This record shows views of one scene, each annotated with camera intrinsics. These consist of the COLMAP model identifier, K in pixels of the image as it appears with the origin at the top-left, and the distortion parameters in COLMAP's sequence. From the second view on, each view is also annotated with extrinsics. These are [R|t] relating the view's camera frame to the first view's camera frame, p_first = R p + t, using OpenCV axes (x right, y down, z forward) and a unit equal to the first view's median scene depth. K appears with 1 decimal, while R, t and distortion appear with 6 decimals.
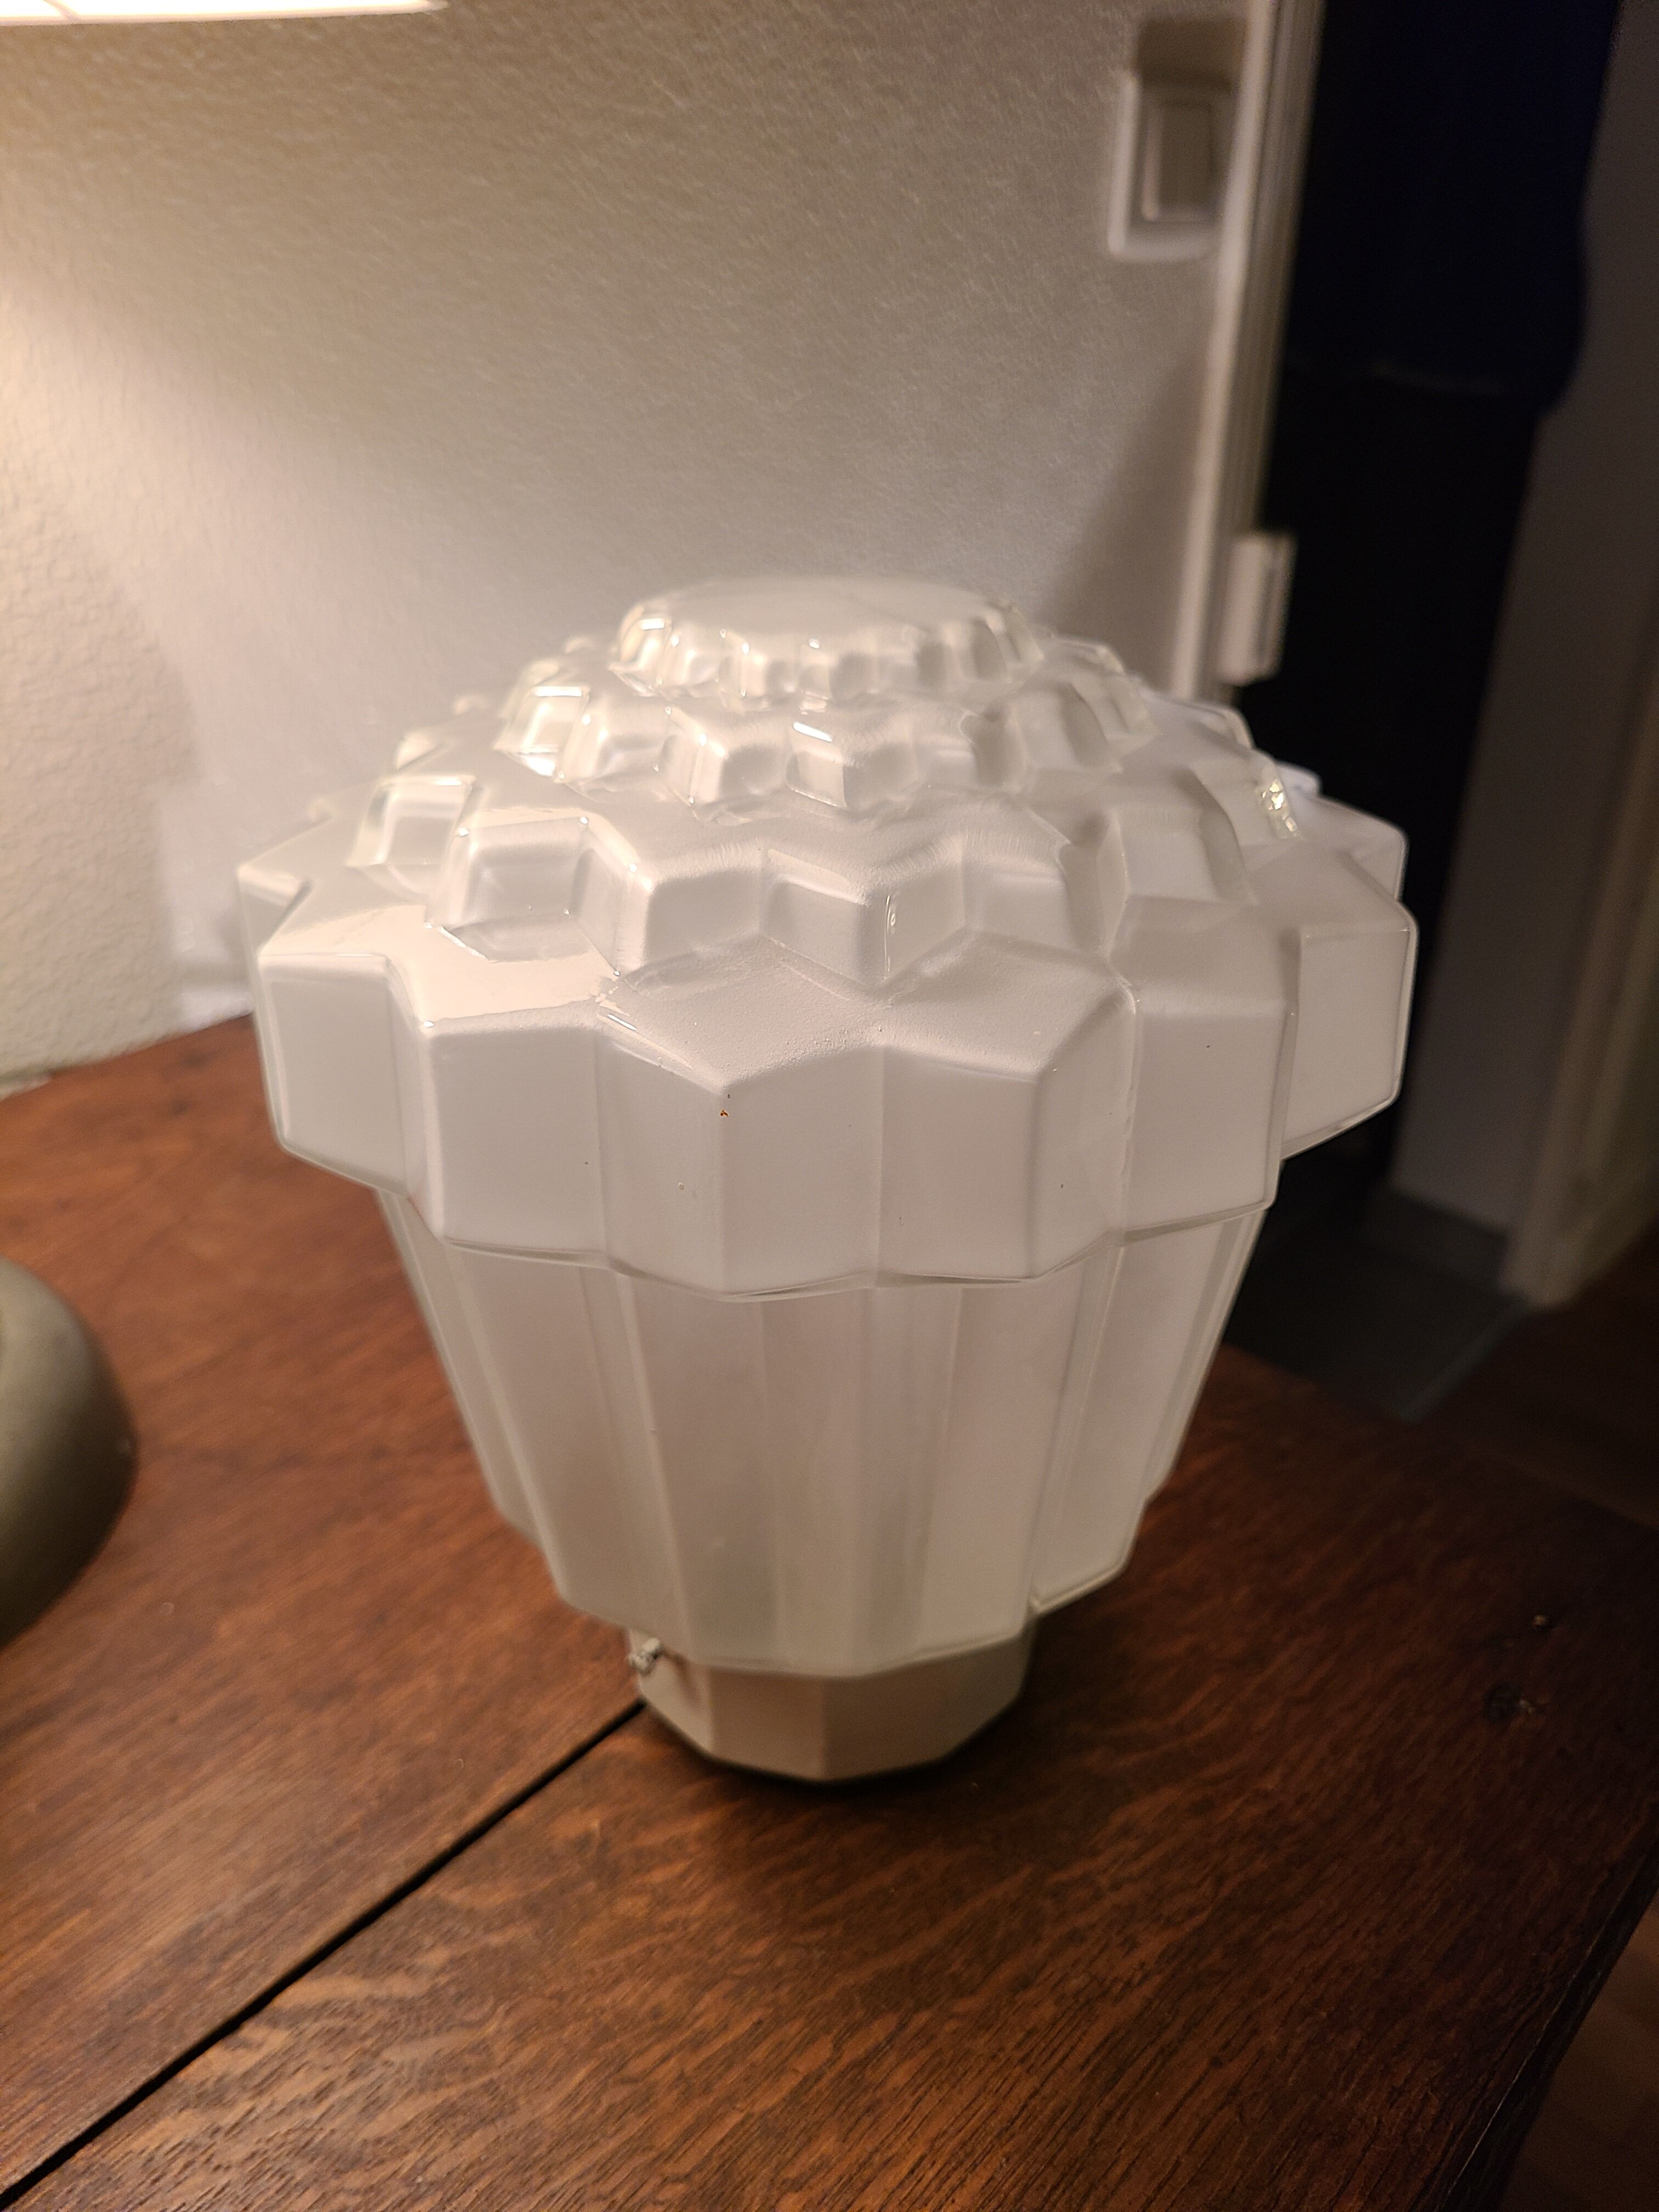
lens RADIAL K [[1696.3, 0, 829.5], [0, 1696.3, 1106.0], [0, 0, 1]] dist [0.002685, -0.016755]
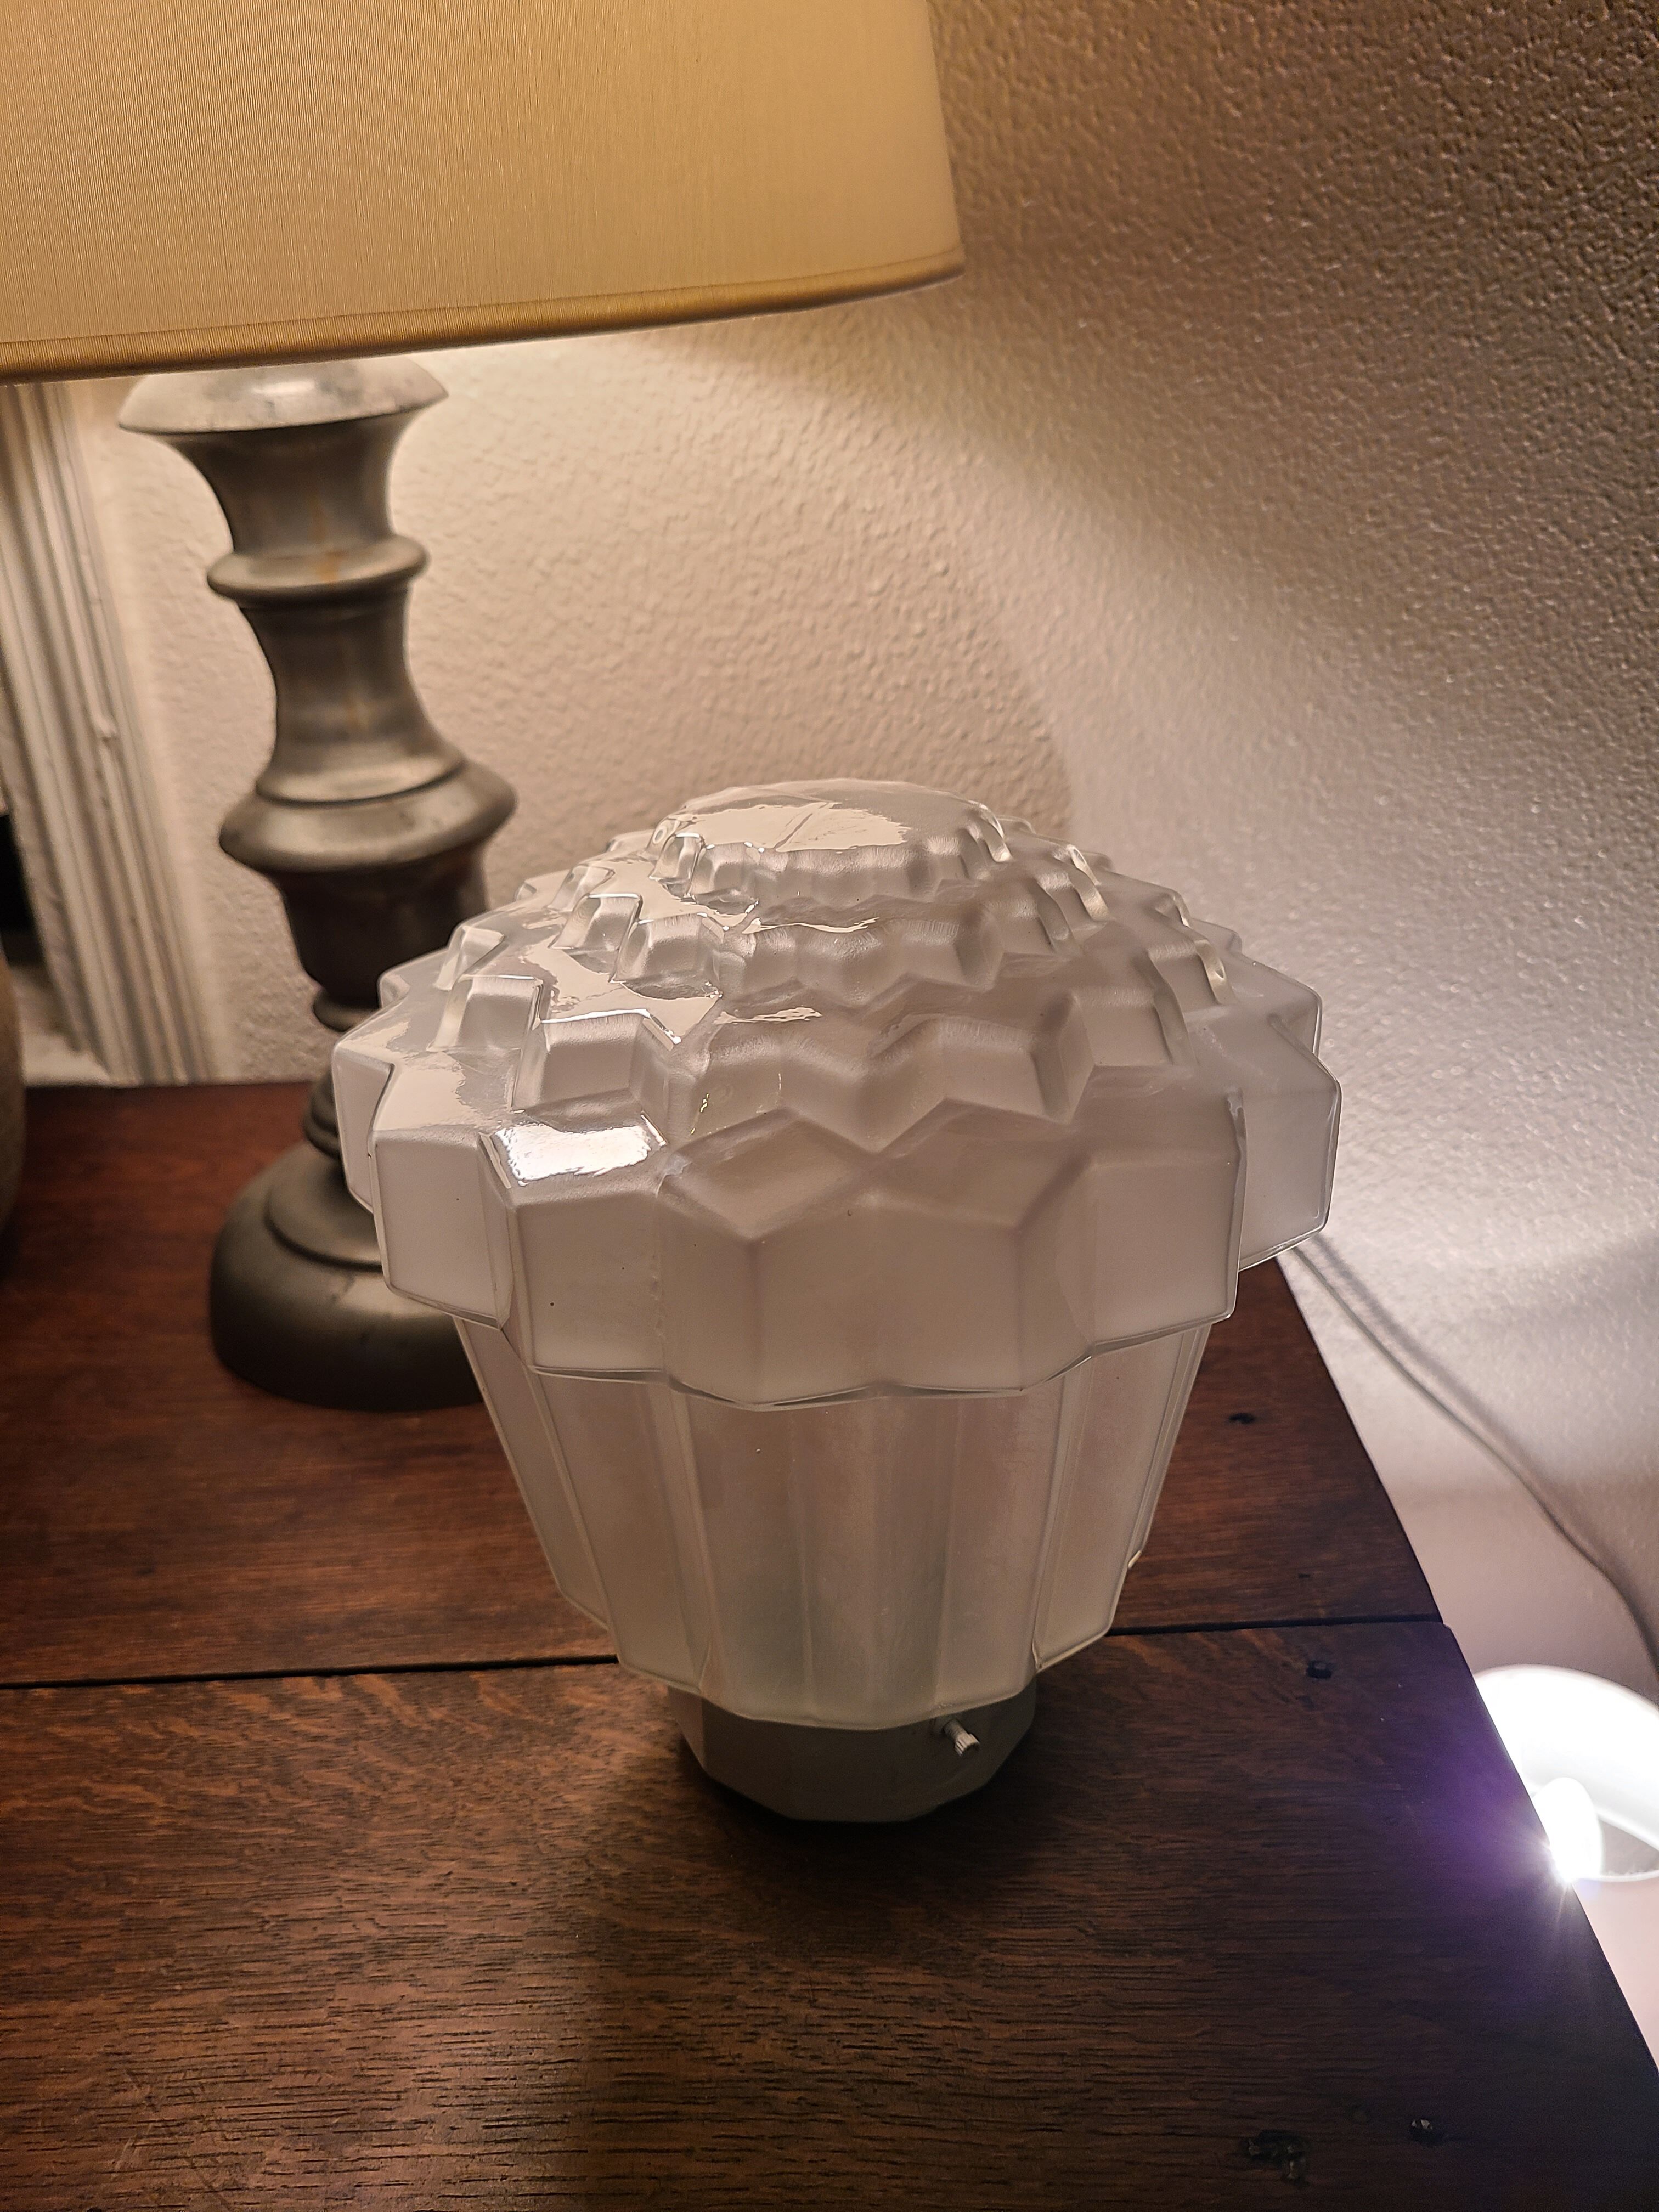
lens RADIAL K [[1654.0, 0, 829.5], [0, 1654.0, 1106.0], [0, 0, 1]] dist [-0.000192, -0.007362]
pose [[0.678819, 0.291228, -0.674085, 0.409560], [-0.309895, 0.945854, 0.096570, -0.103178], [0.665710, 0.143342, 0.732314, 0.092966]]
